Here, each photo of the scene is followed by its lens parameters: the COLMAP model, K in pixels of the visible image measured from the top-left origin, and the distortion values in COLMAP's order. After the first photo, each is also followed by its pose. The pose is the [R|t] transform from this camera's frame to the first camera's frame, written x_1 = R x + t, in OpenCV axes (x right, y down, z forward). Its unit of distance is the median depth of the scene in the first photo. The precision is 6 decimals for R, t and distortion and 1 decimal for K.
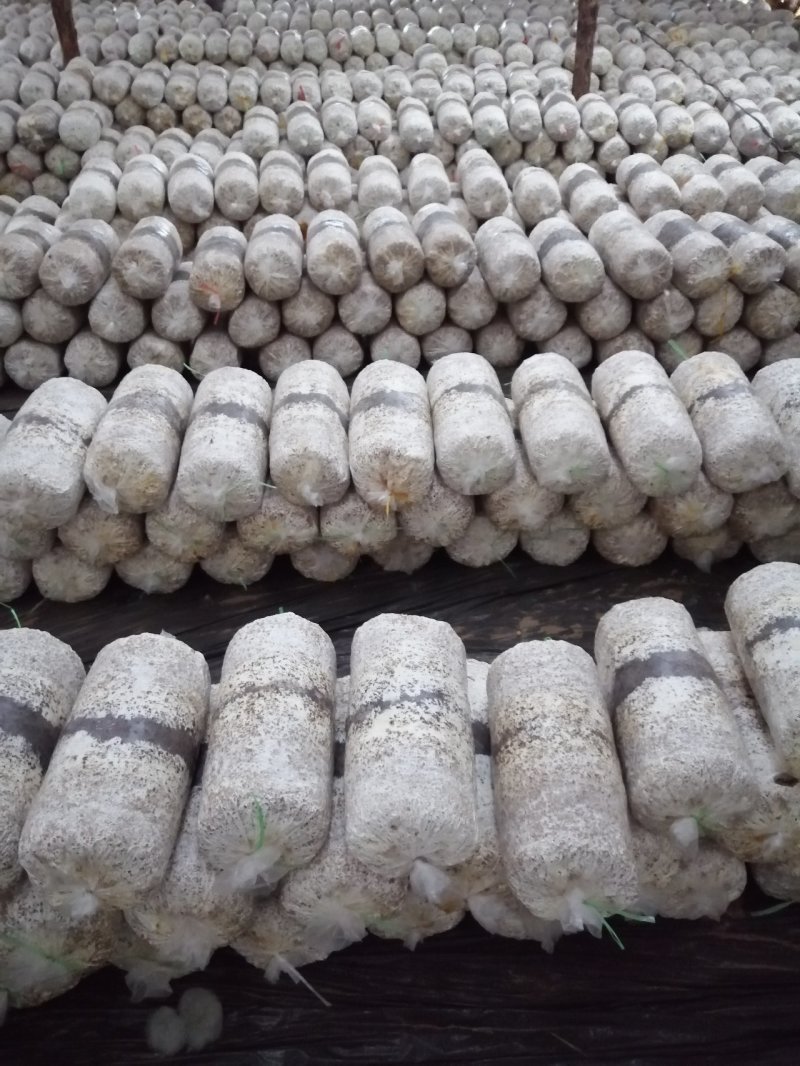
lens RADIAL K [[891.9, 0, 448.2], [0, 891.9, 517.8], [0, 0, 1]] dist [0.001097, -0.128172]
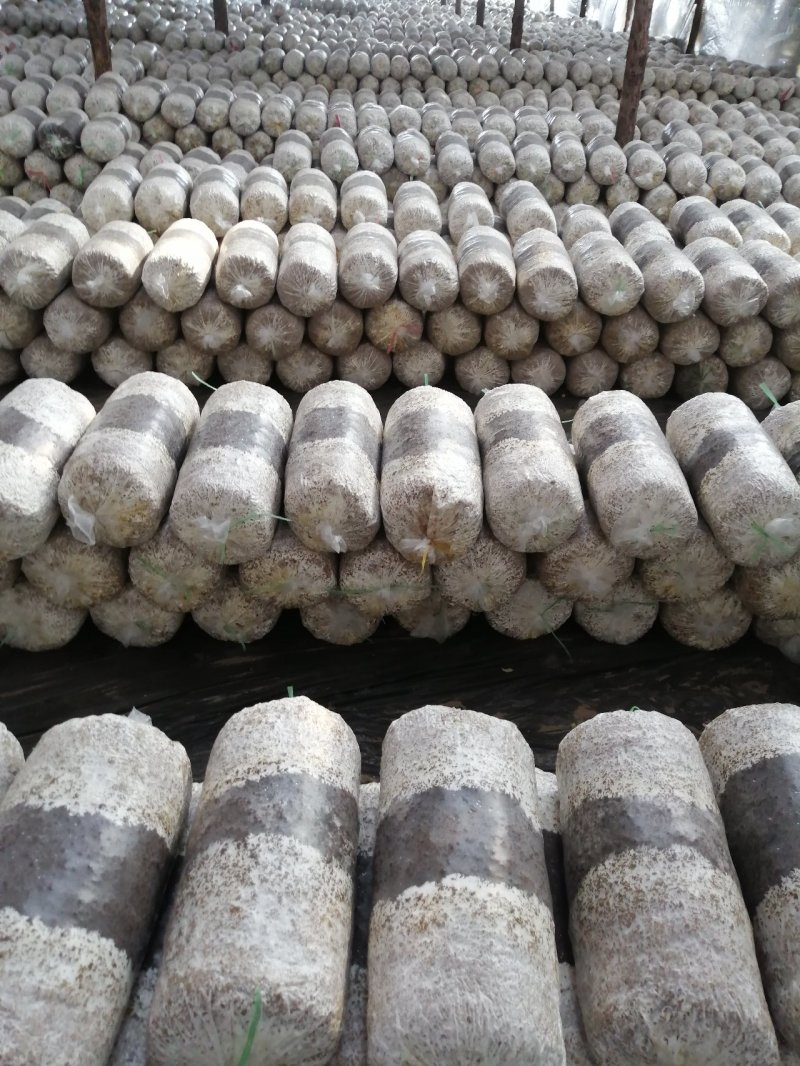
lens RADIAL K [[910.6, 0, 398.5], [0, 910.6, 535.0], [0, 0, 1]] dist [-0.003175, -0.119899]
pose [[0.996114, 0.063554, -0.060966, -0.039944], [-0.066064, 0.997011, -0.040065, 0.000297], [0.058237, 0.043937, 0.997335, 0.162916]]
